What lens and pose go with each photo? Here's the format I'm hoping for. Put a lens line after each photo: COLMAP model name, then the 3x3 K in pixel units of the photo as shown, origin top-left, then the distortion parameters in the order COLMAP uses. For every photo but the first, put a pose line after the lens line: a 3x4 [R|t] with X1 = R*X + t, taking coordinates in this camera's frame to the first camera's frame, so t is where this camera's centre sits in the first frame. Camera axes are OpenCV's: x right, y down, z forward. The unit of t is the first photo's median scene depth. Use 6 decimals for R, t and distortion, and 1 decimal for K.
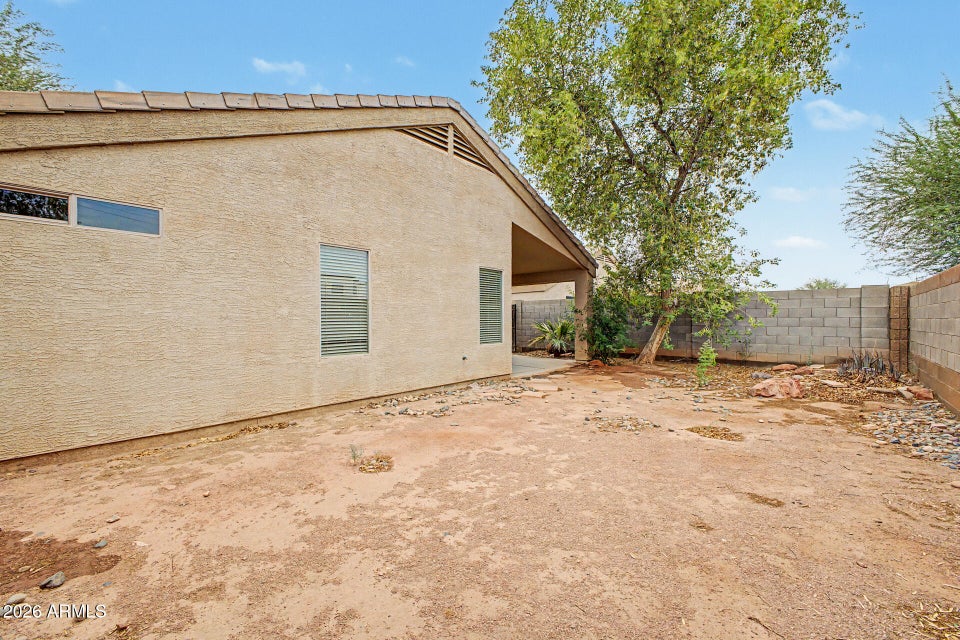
lens RADIAL K [[402.4, 0, 480.0], [0, 402.4, 320.0], [0, 0, 1]] dist [0.015650, -0.000072]
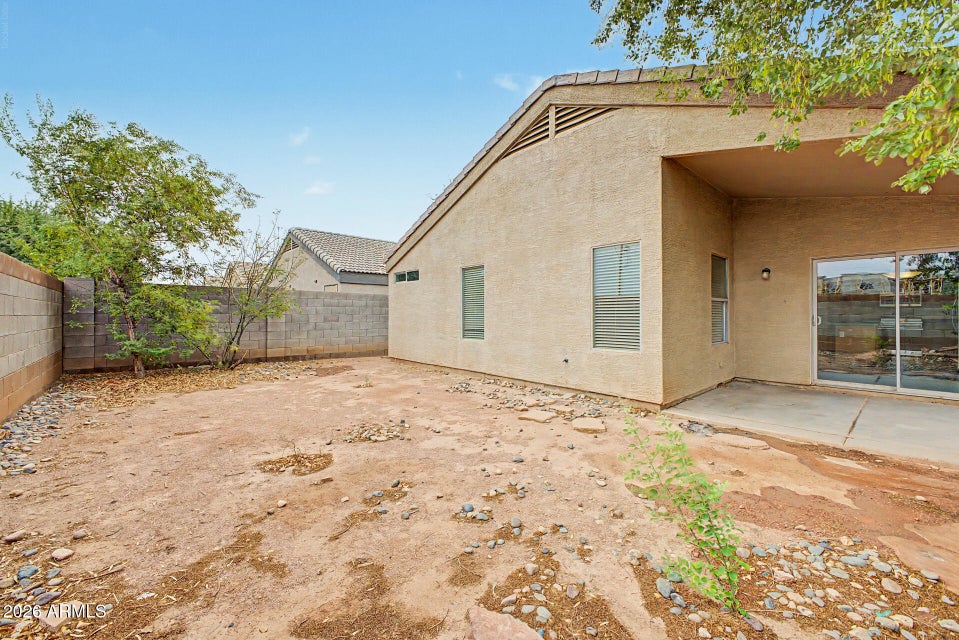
lens RADIAL K [[388.5, 0, 474.0], [0, 388.5, 314.5], [0, 0, 1]] dist [0.010954, -0.000321]
pose [[-0.147022, -0.000198, -0.989133, 0.853948], [-0.003846, 0.999993, 0.000372, -0.003111], [0.989126, 0.003858, -0.147022, 0.972062]]
